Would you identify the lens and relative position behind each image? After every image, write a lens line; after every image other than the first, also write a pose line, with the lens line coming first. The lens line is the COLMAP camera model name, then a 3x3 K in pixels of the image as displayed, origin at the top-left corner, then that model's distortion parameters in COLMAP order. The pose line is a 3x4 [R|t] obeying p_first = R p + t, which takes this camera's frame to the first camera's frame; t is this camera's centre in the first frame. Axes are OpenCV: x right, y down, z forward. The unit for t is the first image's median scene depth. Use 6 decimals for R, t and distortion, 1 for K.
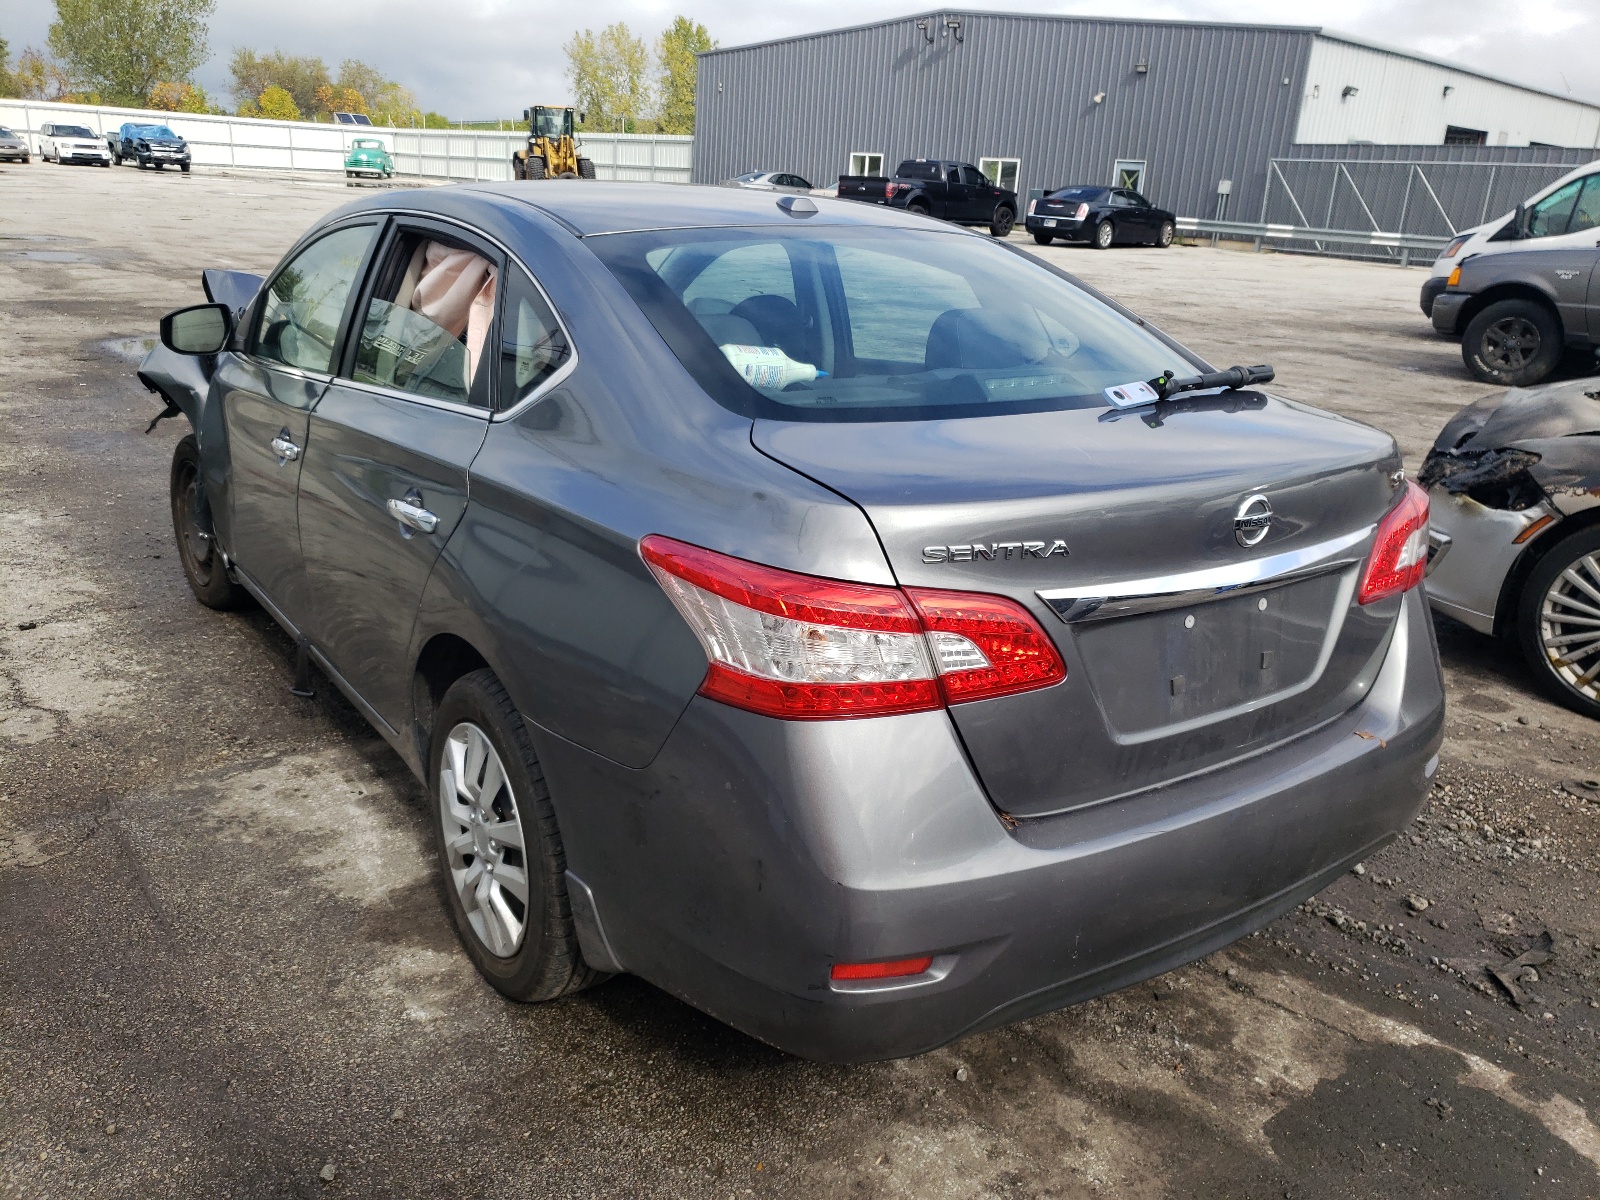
lens RADIAL K [[1256.3, 0, 774.1], [0, 1256.3, 596.7], [0, 0, 1]] dist [0.004435, 0.013801]
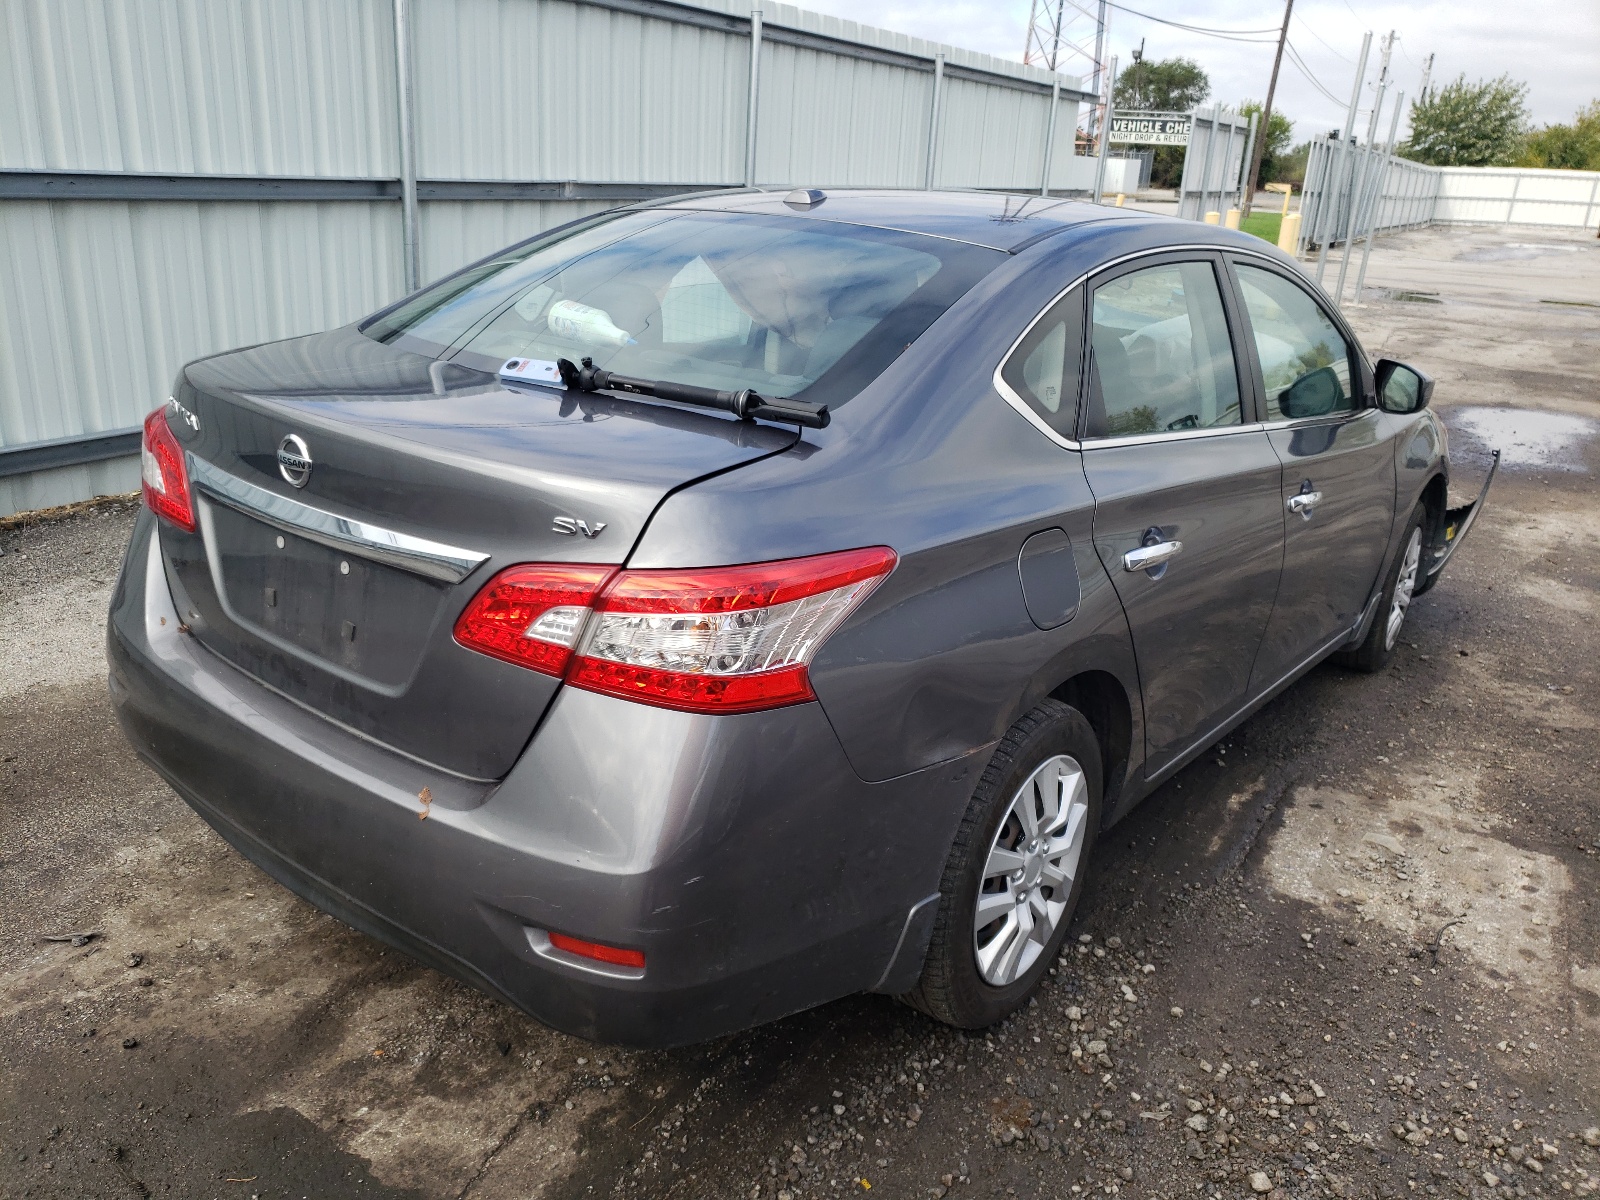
lens RADIAL K [[1256.3, 0, 774.1], [0, 1256.3, 596.7], [0, 0, 1]] dist [0.004435, 0.013801]
pose [[0.281455, 0.277358, -0.918616, 1.184767], [-0.337235, 0.924839, 0.175911, -0.218596], [0.898363, 0.260279, 0.353836, 0.833902]]
